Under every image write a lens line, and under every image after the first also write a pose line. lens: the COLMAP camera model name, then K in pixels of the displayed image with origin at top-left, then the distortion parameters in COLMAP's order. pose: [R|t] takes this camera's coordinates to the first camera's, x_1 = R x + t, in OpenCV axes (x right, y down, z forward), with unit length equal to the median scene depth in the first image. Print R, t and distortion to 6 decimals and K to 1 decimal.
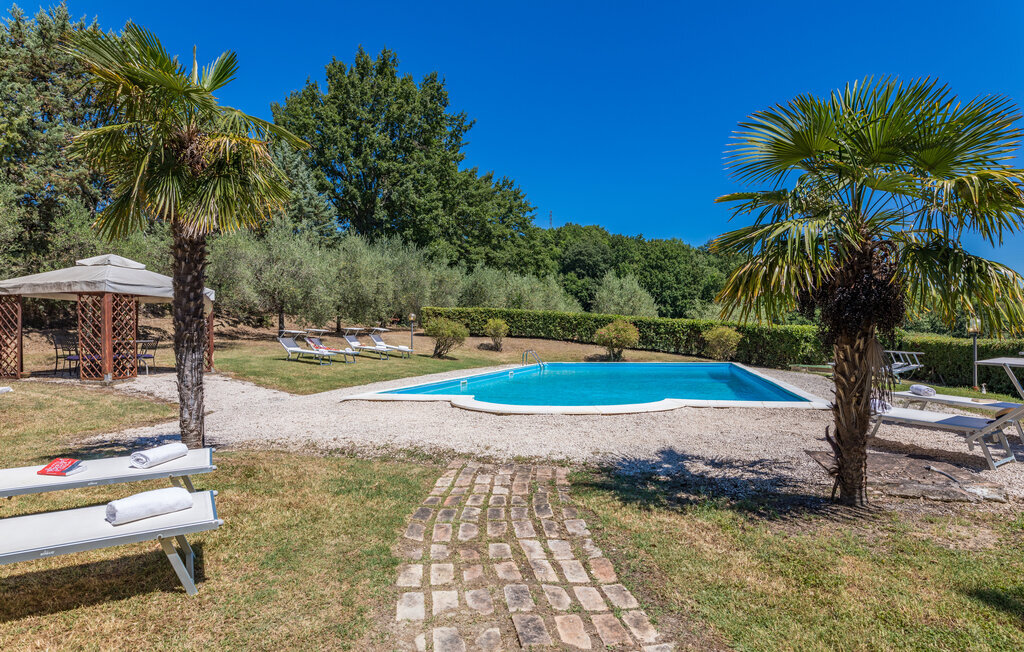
lens RADIAL K [[578.9, 0, 512.0], [0, 578.9, 326.0], [0, 0, 1]] dist [0.001403, -0.000158]
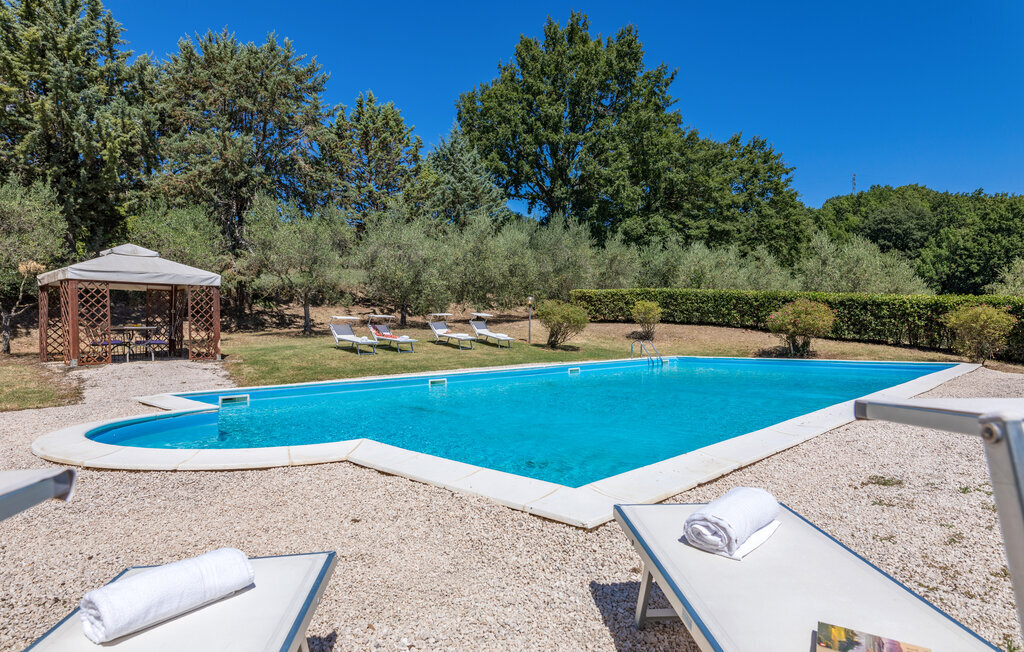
lens RADIAL K [[578.9, 0, 512.0], [0, 578.9, 326.0], [0, 0, 1]] dist [0.001403, -0.000158]
pose [[0.885490, -0.001098, -0.464657, 0.180966], [0.011274, 0.999754, 0.019121, 0.005055], [0.464521, -0.022169, 0.885284, 0.181364]]
